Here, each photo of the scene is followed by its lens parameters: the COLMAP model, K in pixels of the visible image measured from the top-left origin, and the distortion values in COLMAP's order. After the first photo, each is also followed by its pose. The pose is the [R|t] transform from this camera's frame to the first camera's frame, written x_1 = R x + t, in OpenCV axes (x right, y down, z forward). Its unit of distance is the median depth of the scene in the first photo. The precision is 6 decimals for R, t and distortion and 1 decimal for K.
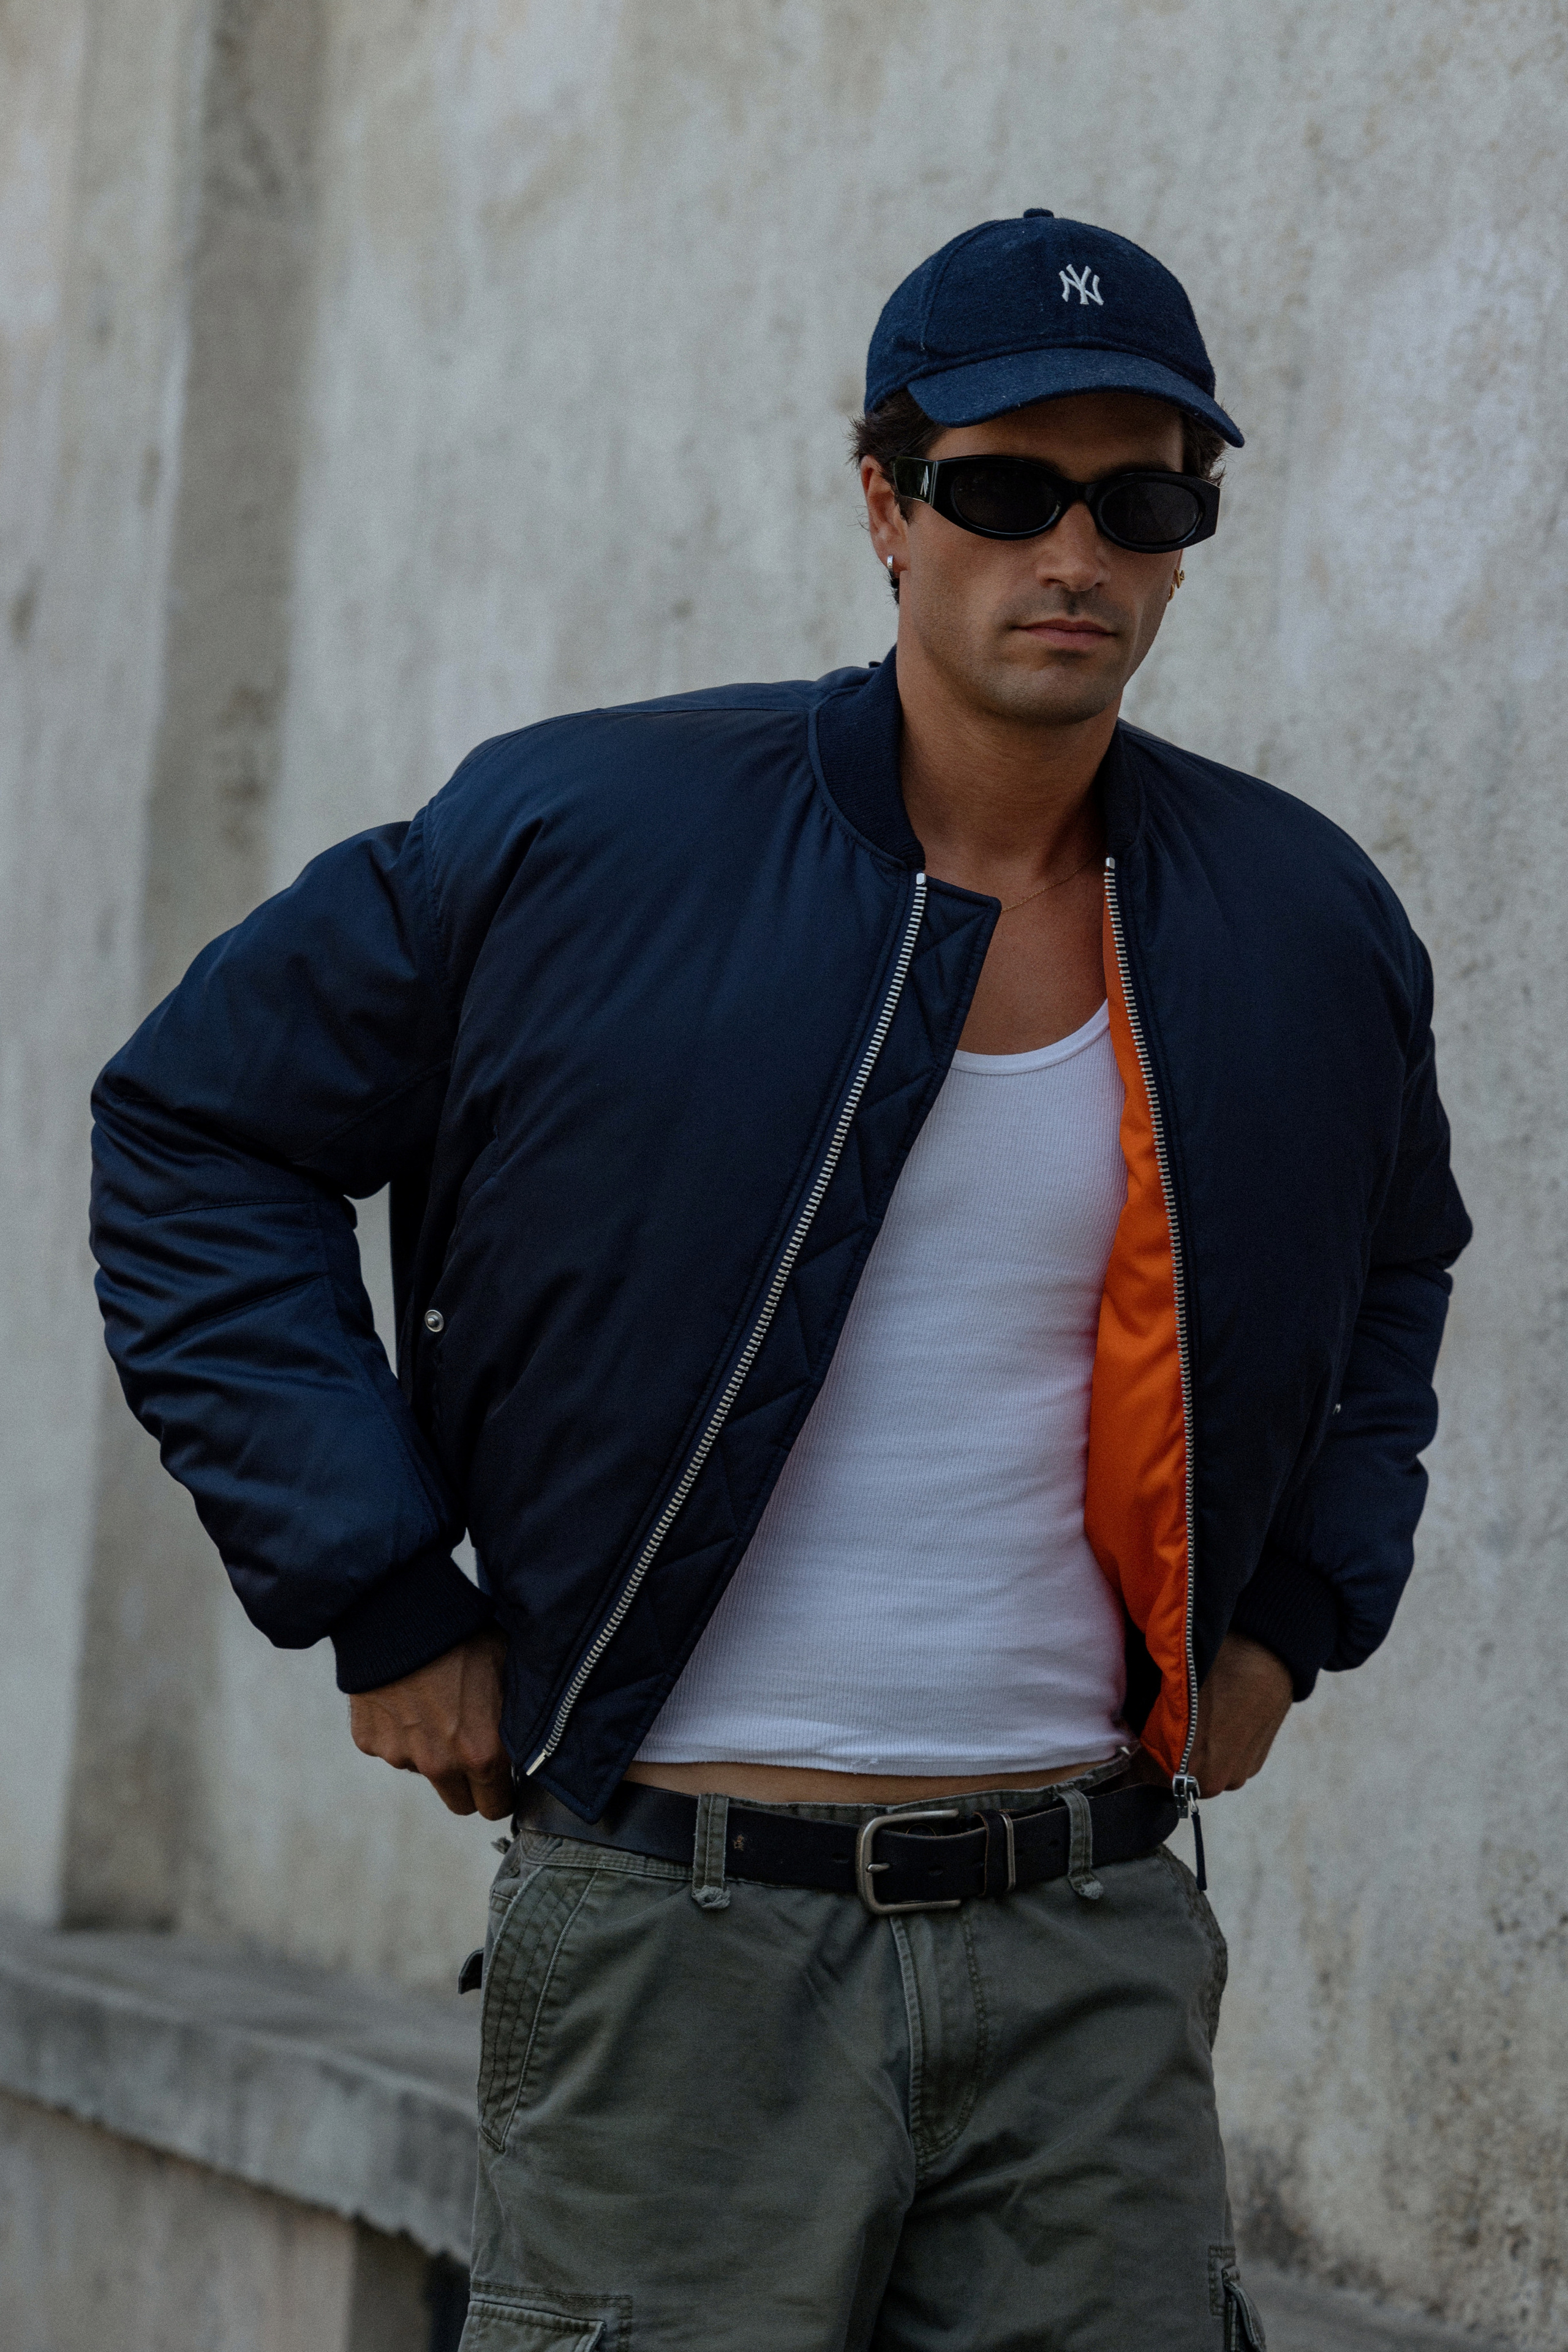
lens RADIAL K [[7626.7, 0, 784.0], [0, 7626.7, 1176.0], [0, 0, 1]] dist [-0.160676, -0.003023]
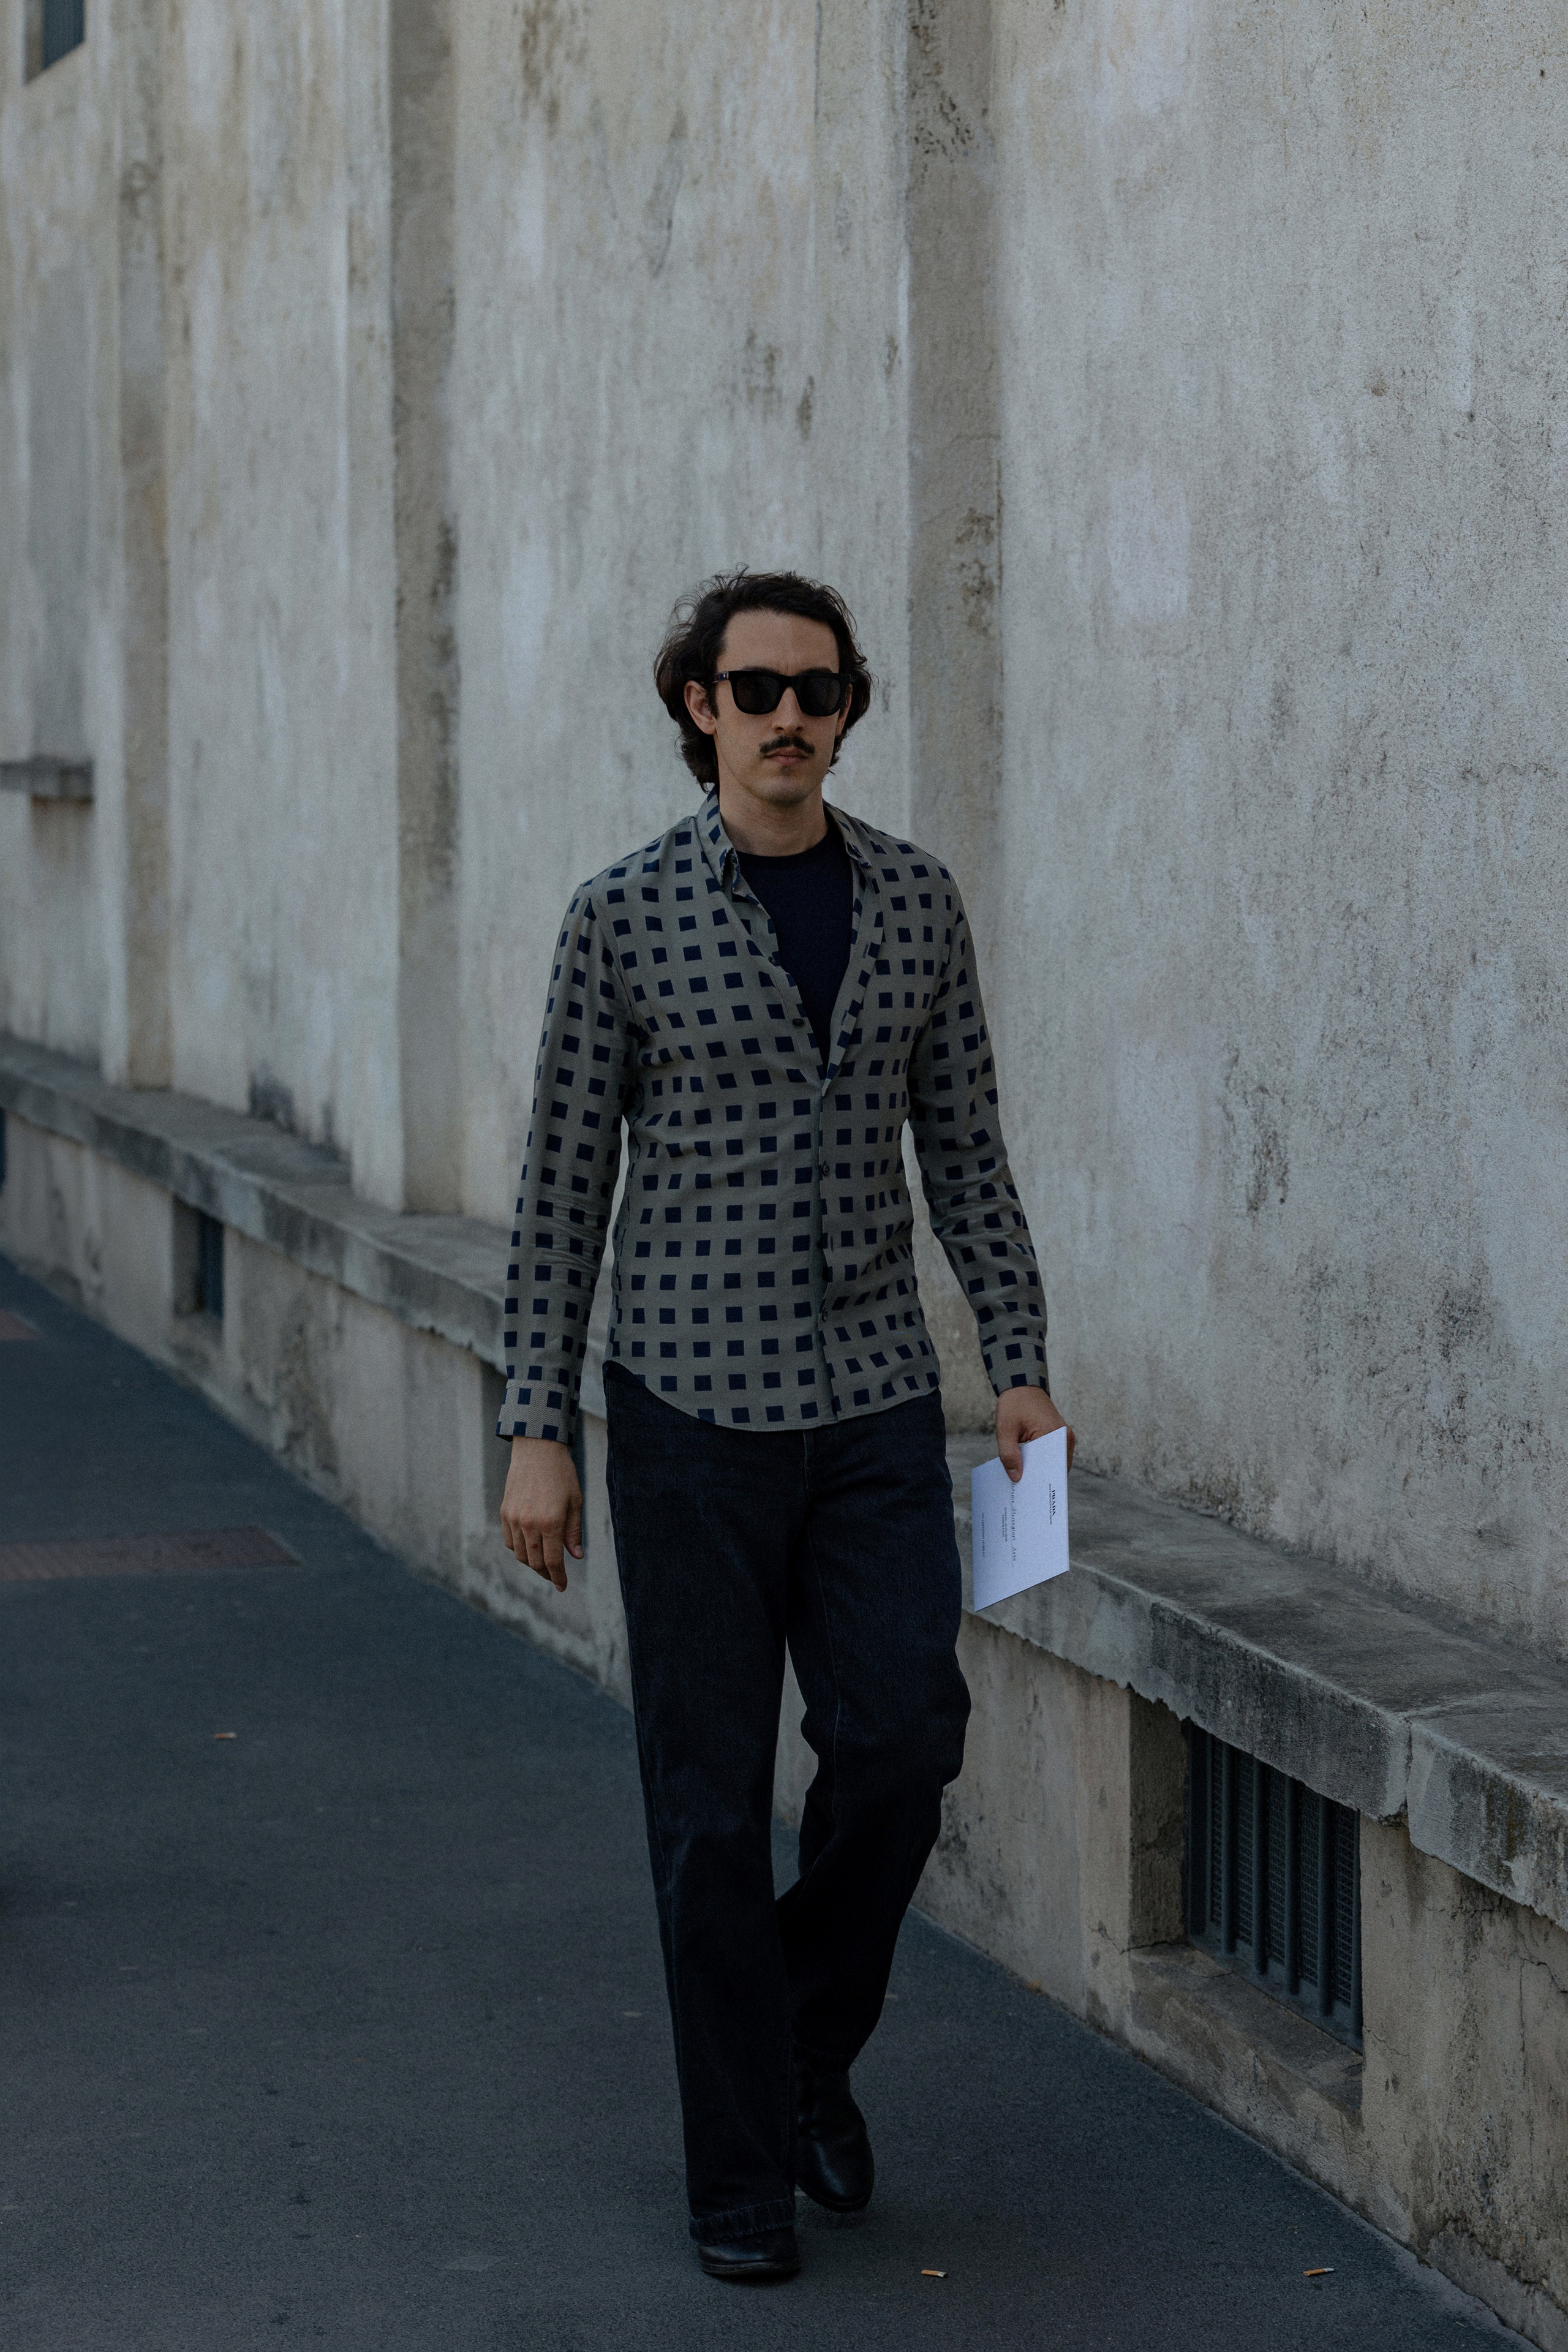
lens RADIAL K [[6906.4, 0, 778.8], [0, 6906.4, 1216.2], [0, 0, 1]] dist [-0.234766, 0.696460]
pose [[0.990458, -0.070770, -0.118255, 0.046958], [0.084140, 0.990118, 0.112191, -0.125269], [0.109147, -0.121070, 0.986625, -0.340749]]
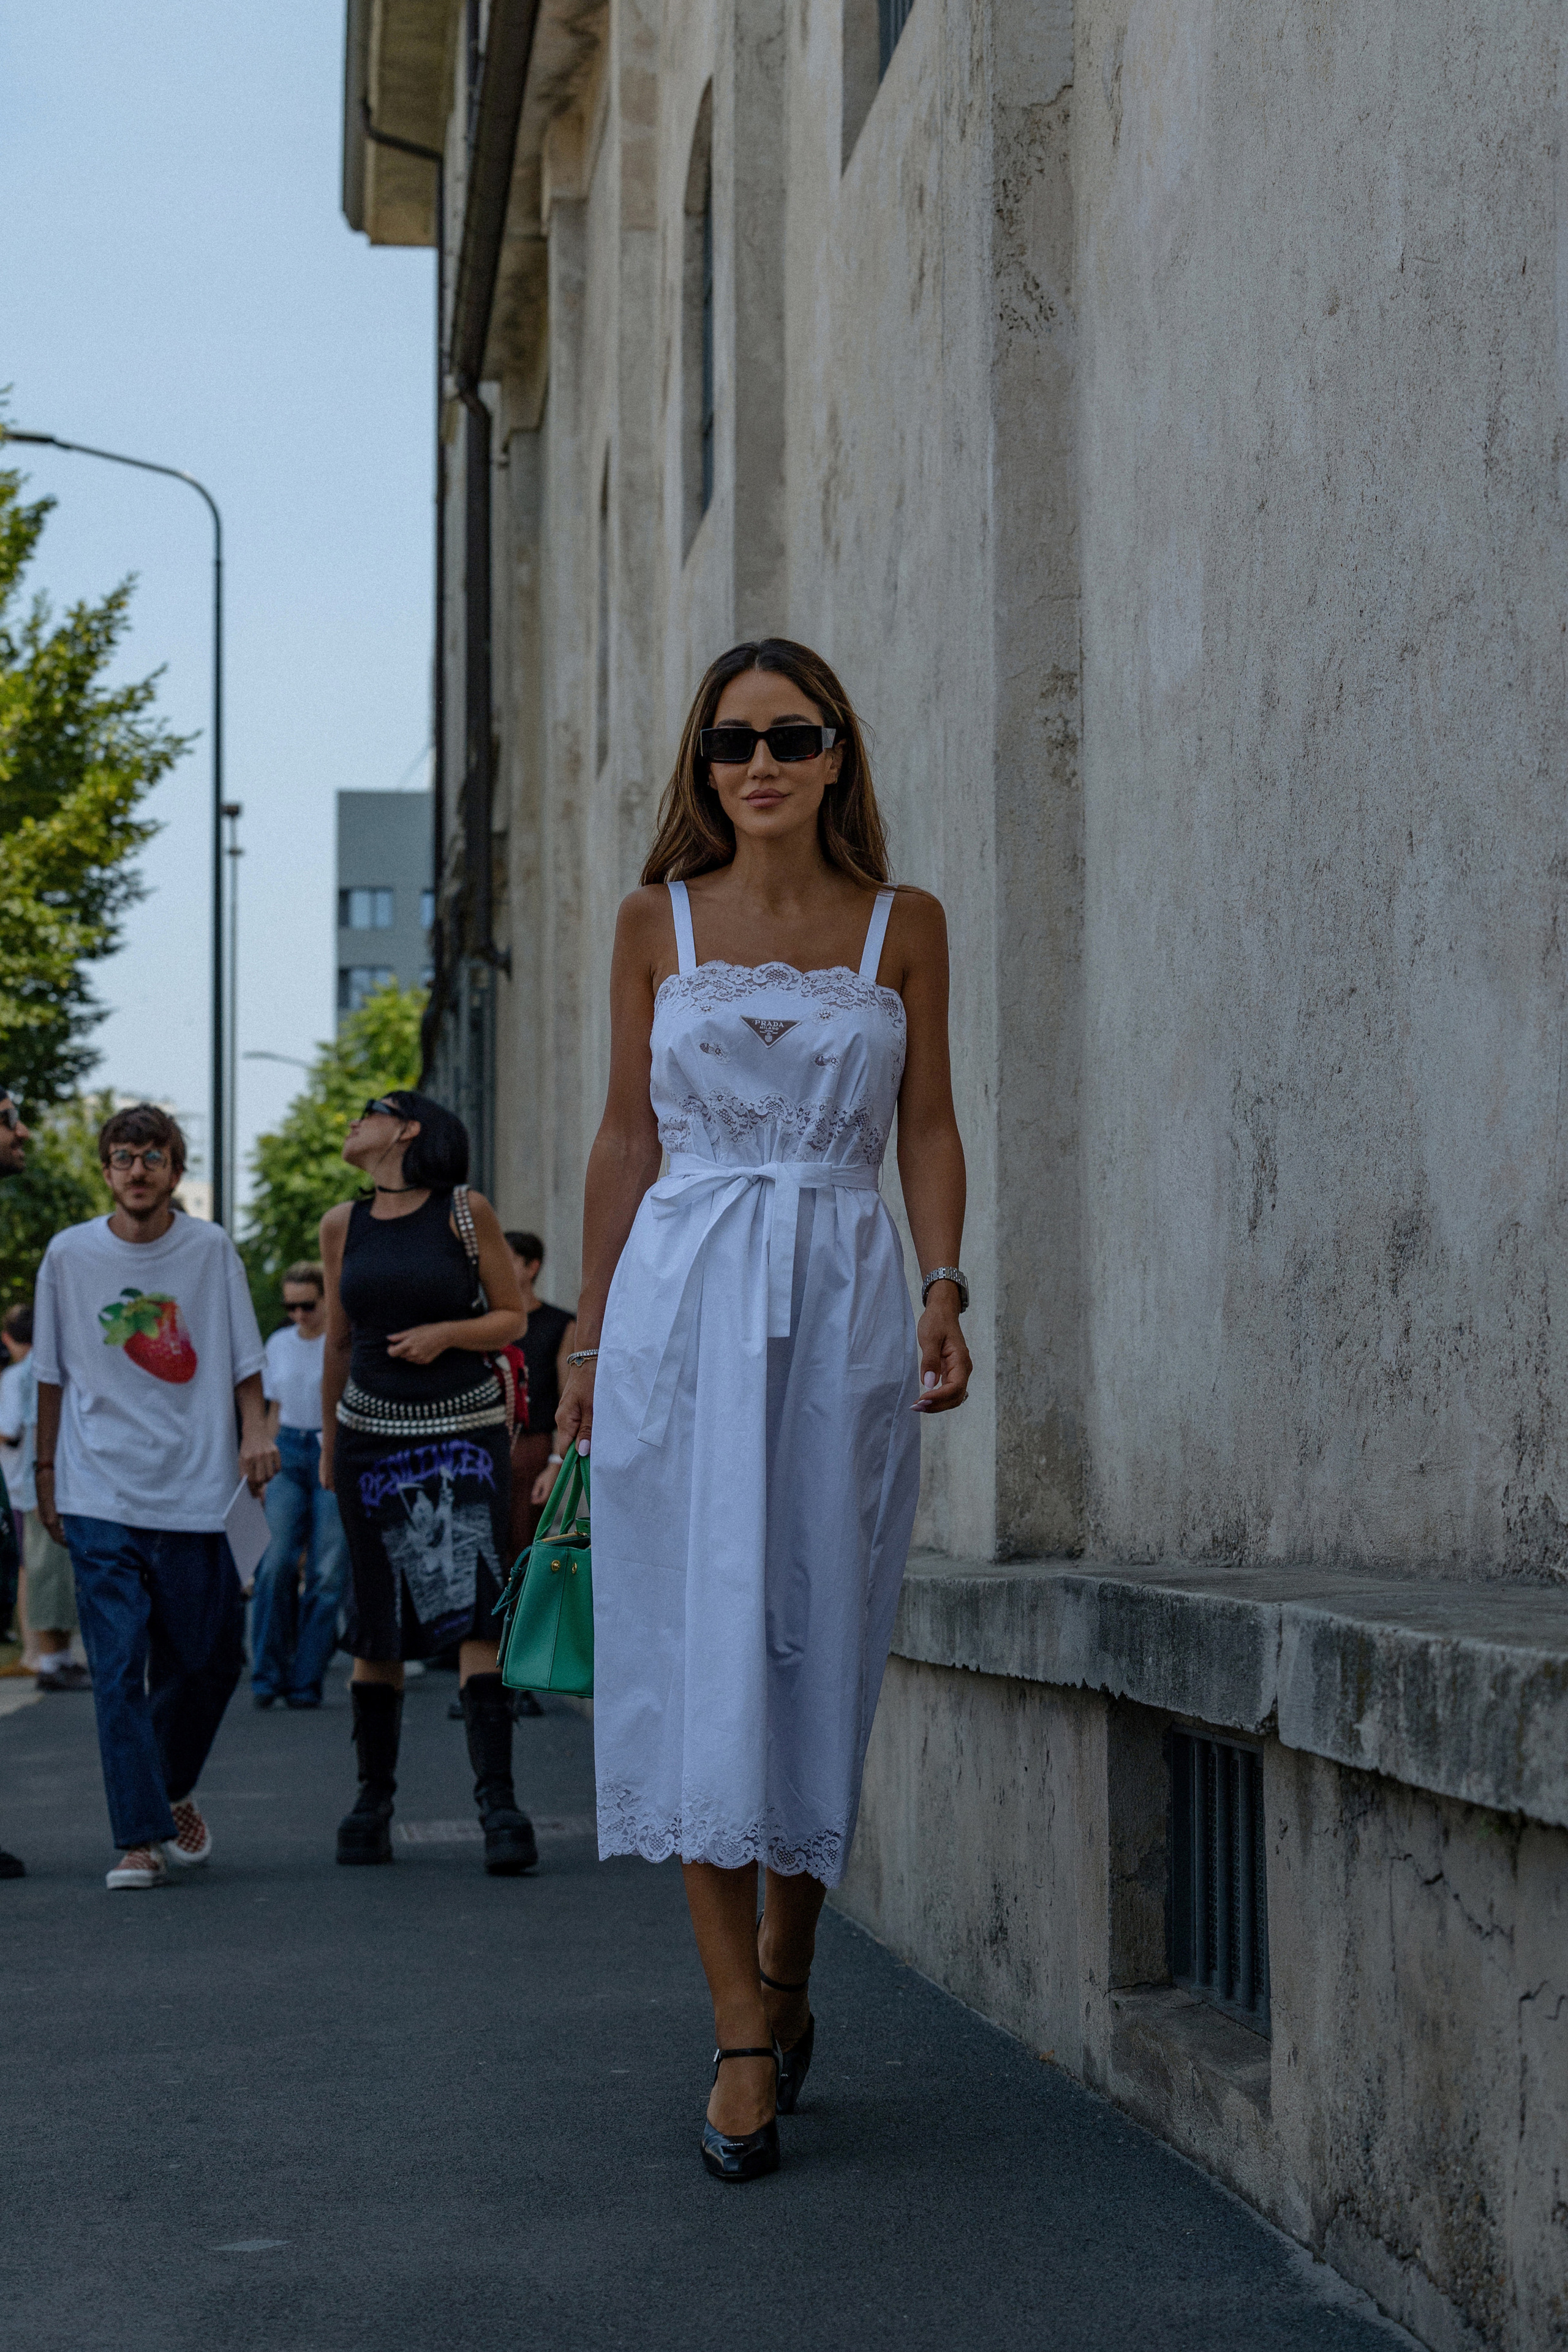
lens RADIAL K [[4866.7, 0, 784.0], [0, 4866.7, 1176.0], [0, 0, 1]] dist [0.012591, 0.045102]
pose [[0.969734, -0.092581, -0.225931, 0.115848], [0.085937, 0.995533, -0.039089, 0.092816], [0.228540, 0.018490, 0.973359, 0.181734]]
